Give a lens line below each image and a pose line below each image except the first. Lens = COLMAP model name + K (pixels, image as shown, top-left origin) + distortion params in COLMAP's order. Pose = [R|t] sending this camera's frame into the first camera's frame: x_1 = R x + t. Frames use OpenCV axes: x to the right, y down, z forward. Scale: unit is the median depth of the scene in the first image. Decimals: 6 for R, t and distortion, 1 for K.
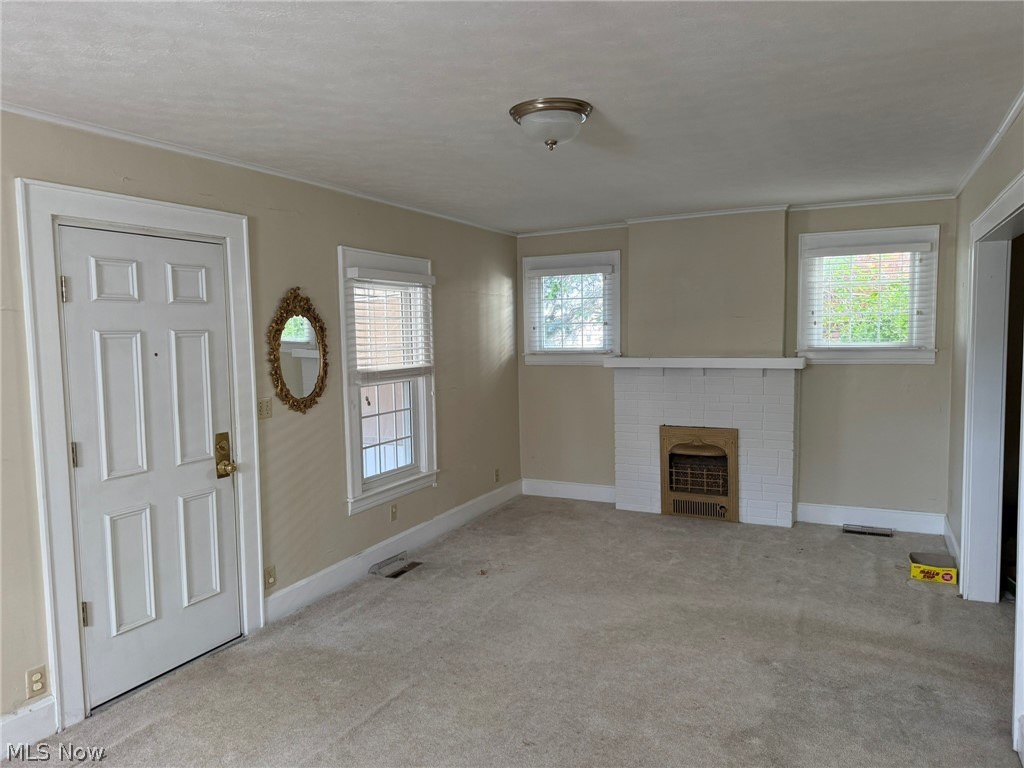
lens RADIAL K [[715.0, 0, 508.5], [0, 715.0, 380.1], [0, 0, 1]] dist [0.026416, -0.031219]
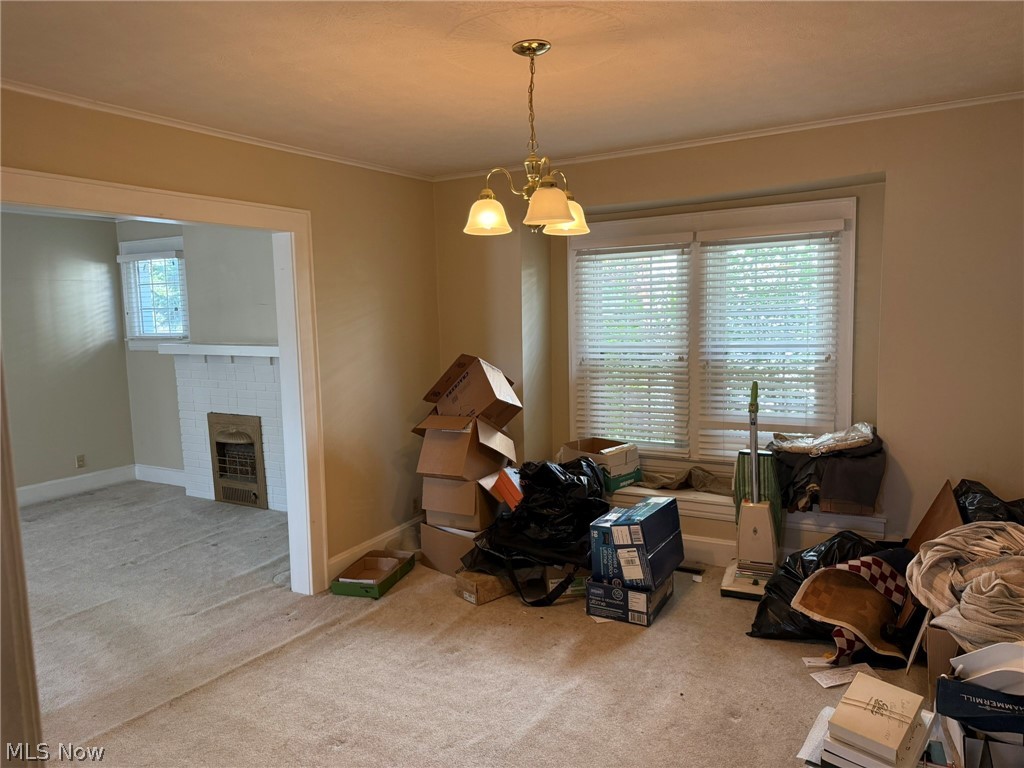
lens RADIAL K [[715.0, 0, 526.5], [0, 715.0, 406.8], [0, 0, 1]] dist [0.026416, -0.031219]
pose [[0.999308, 0.000800, -0.037179, 0.692070], [0.001784, 0.997586, 0.069416, -0.013216], [0.037144, -0.069435, 0.996895, 0.020941]]
